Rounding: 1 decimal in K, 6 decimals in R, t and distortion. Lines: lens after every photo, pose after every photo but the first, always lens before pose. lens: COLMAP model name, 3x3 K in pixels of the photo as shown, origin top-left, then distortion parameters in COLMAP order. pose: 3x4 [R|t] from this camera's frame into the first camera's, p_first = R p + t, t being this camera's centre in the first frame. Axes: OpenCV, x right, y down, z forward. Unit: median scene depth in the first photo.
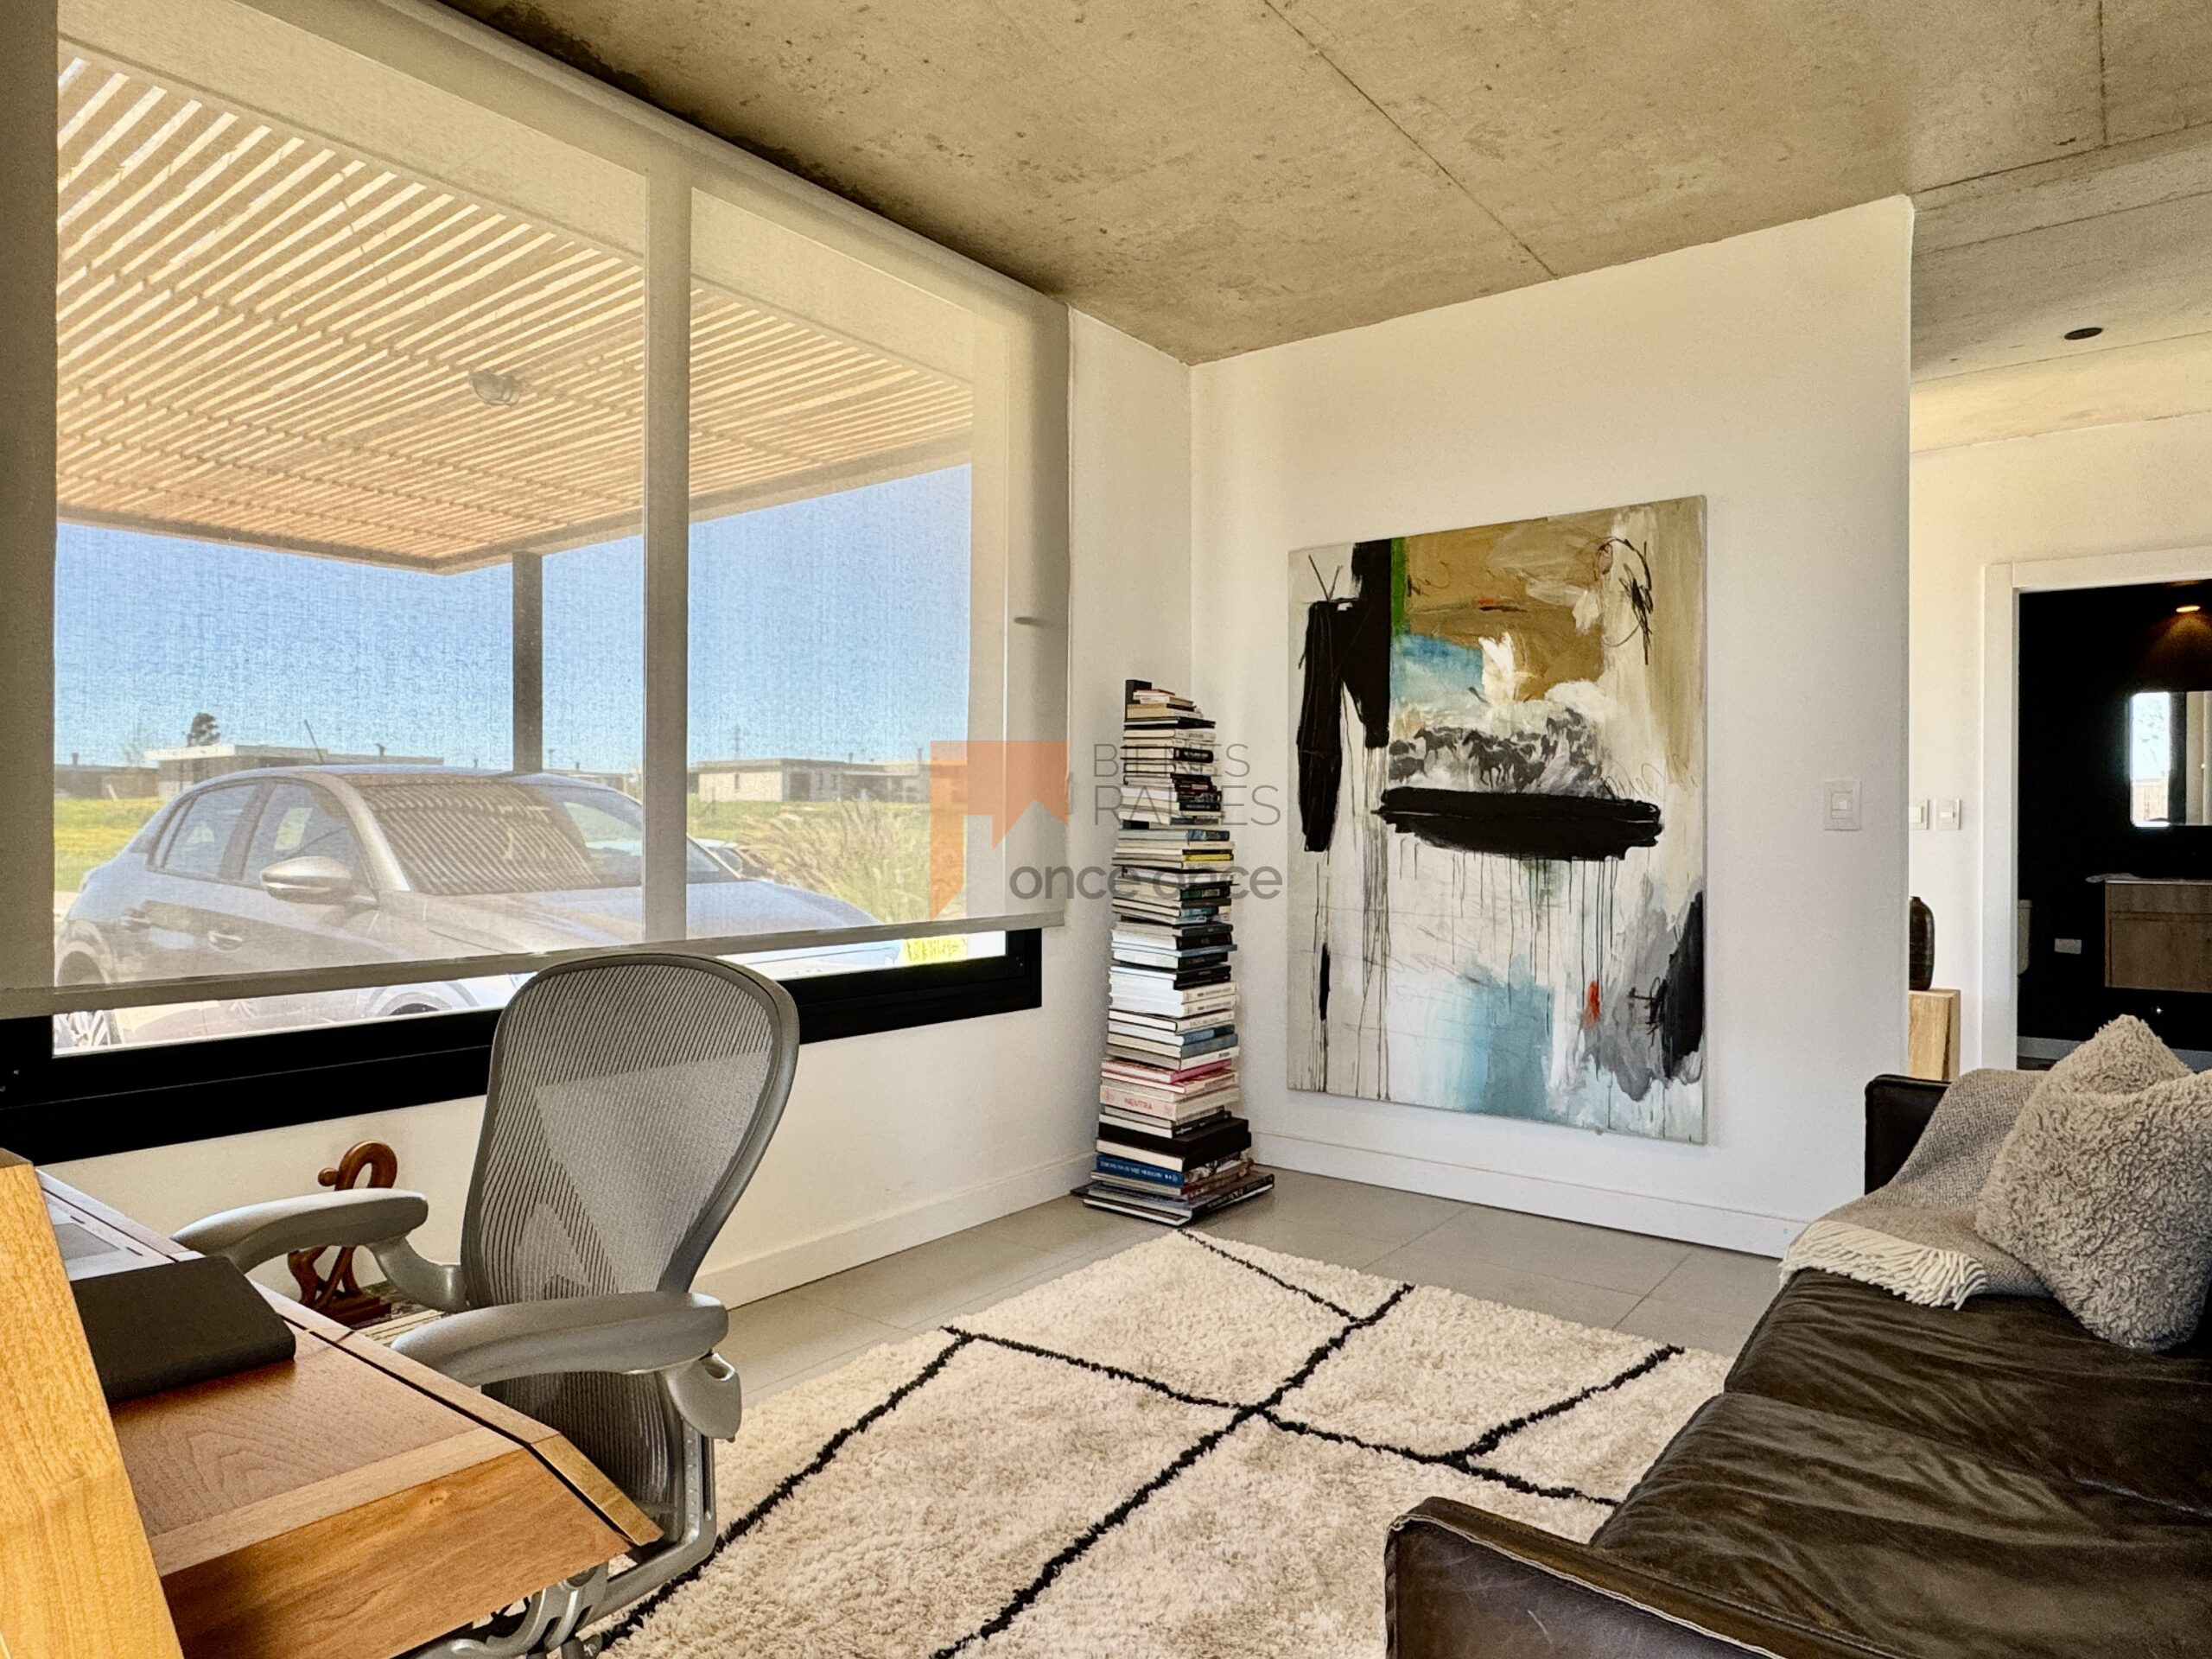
lens RADIAL K [[1323.6, 0, 1106.0], [0, 1323.6, 829.5], [0, 0, 1]] dist [0.002278, 0.001654]
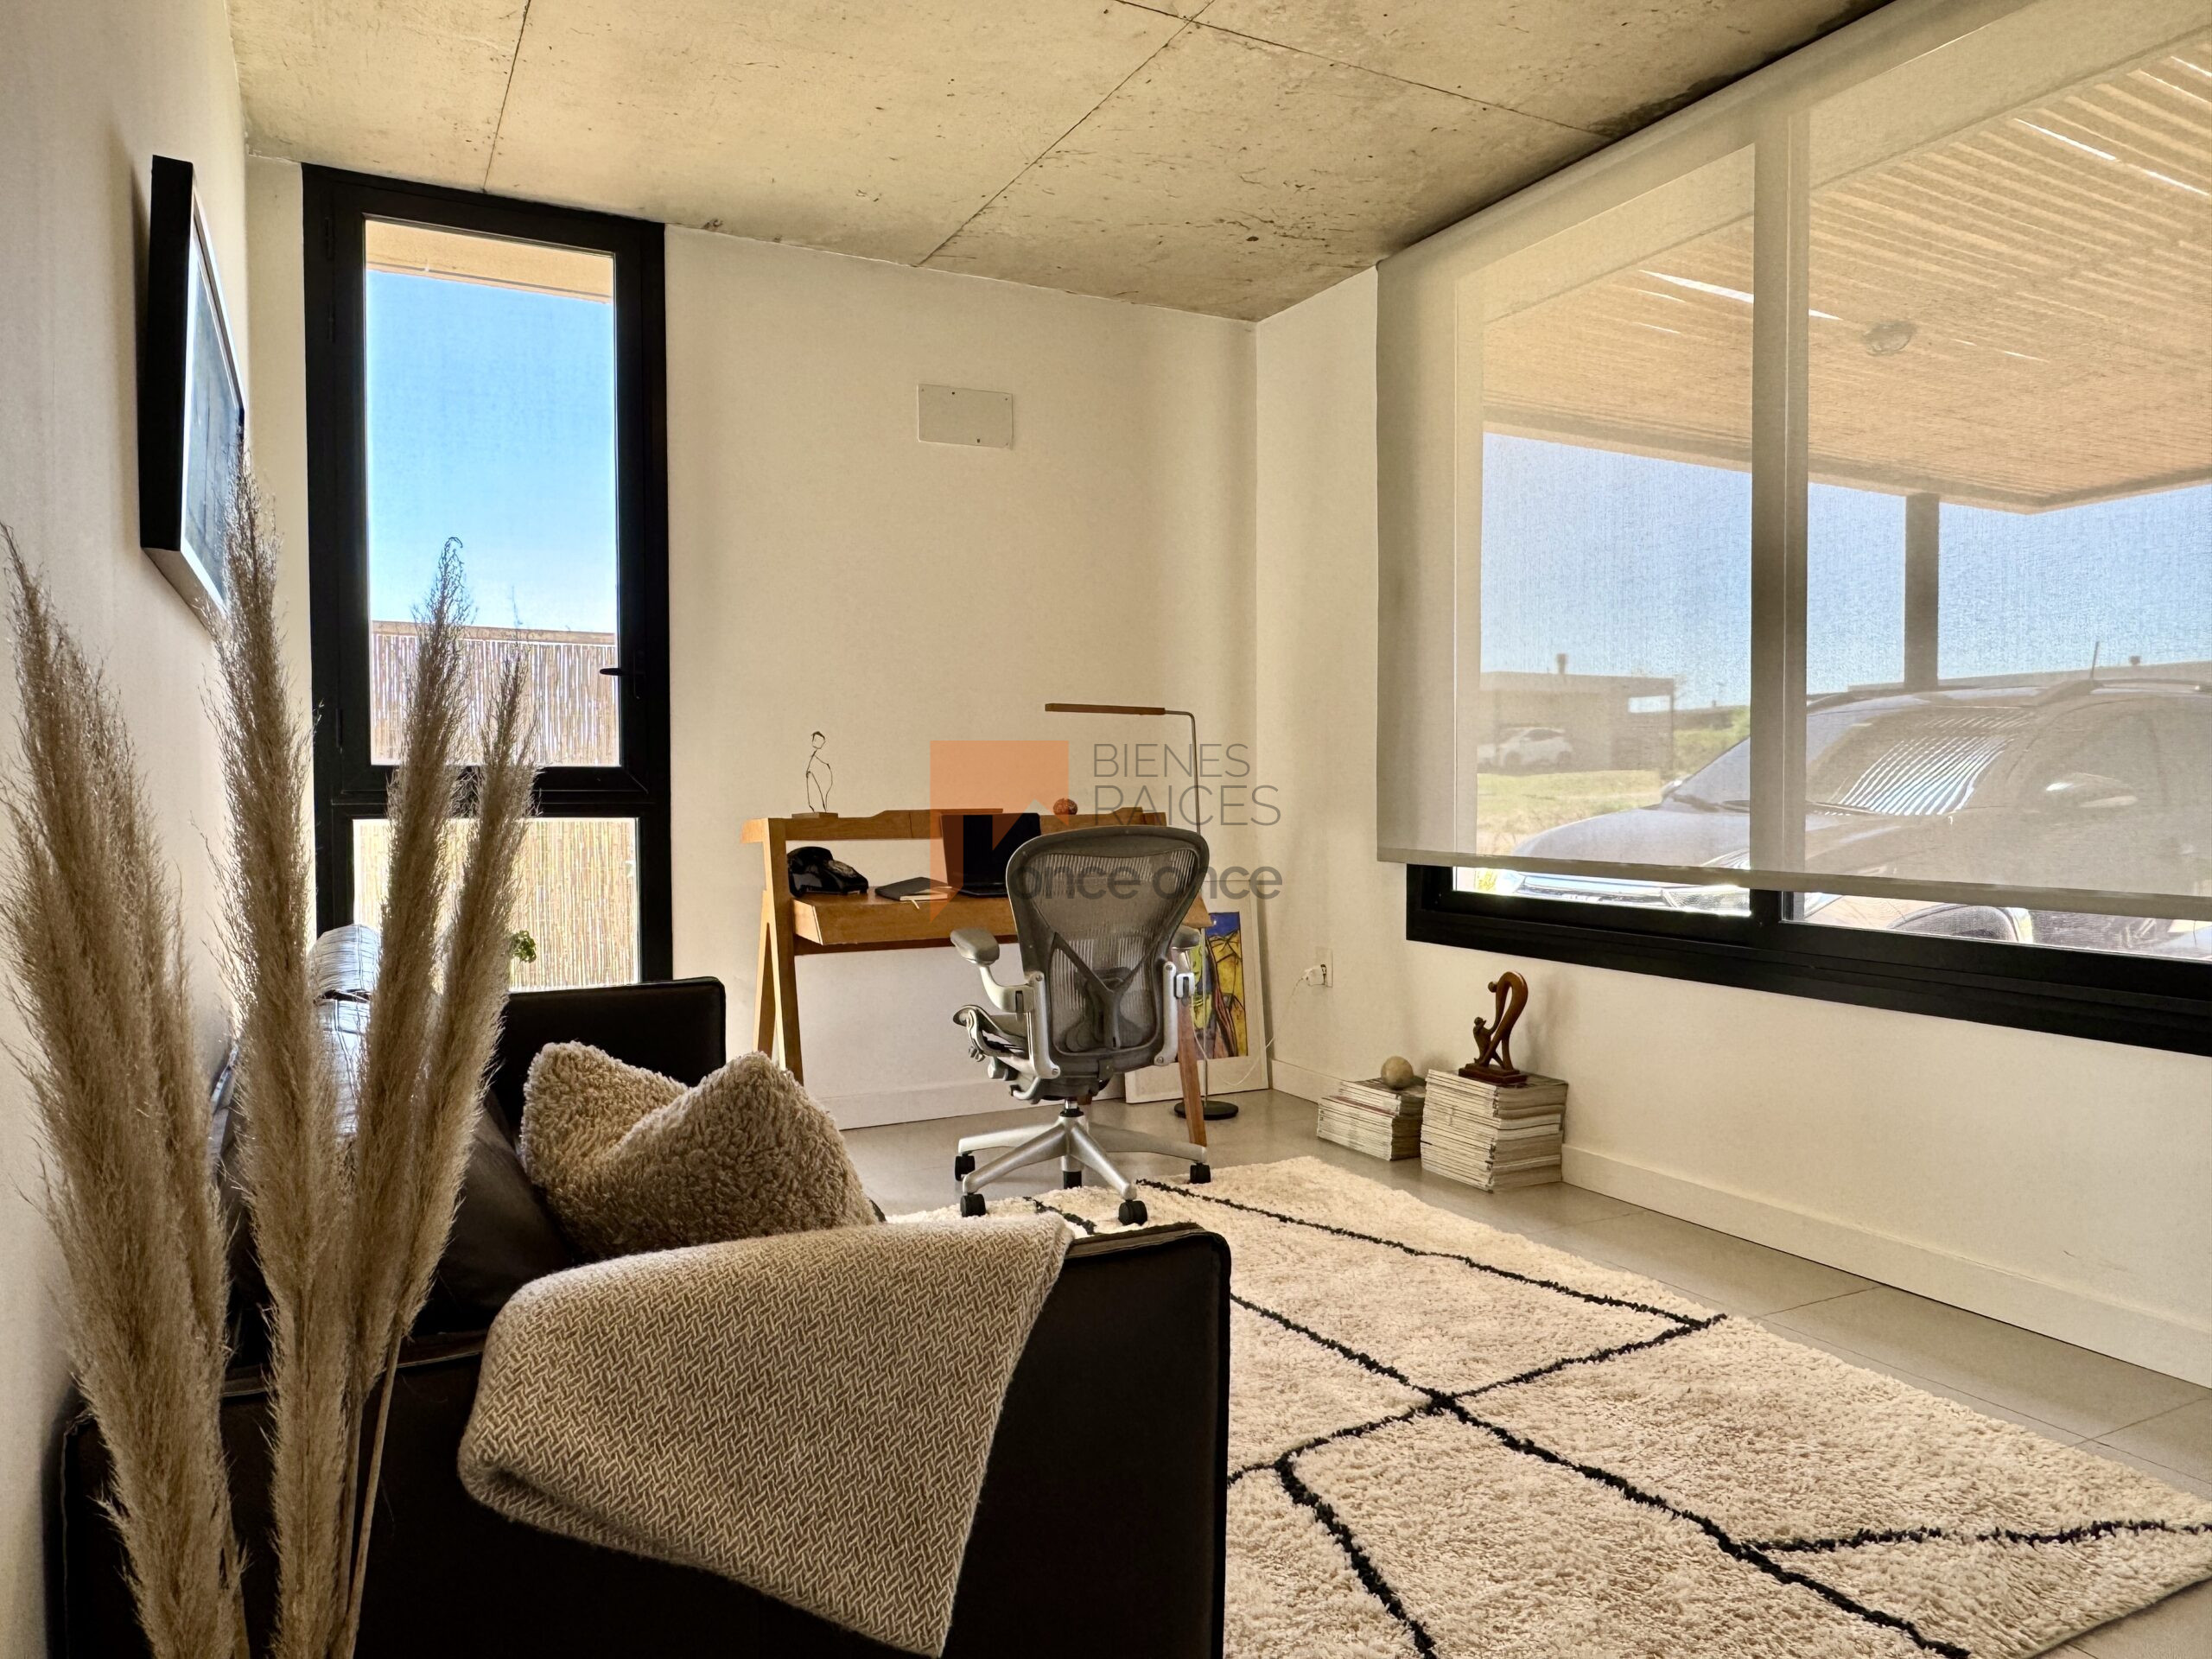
lens RADIAL K [[1467.7, 0, 1106.0], [0, 1467.7, 829.5], [0, 0, 1]] dist [-0.008659, -0.000542]
pose [[-0.415256, 0.025255, -0.909354, 1.062542], [0.002782, 0.999645, 0.026492, 0.025130], [0.909700, 0.008471, -0.415179, 1.164135]]
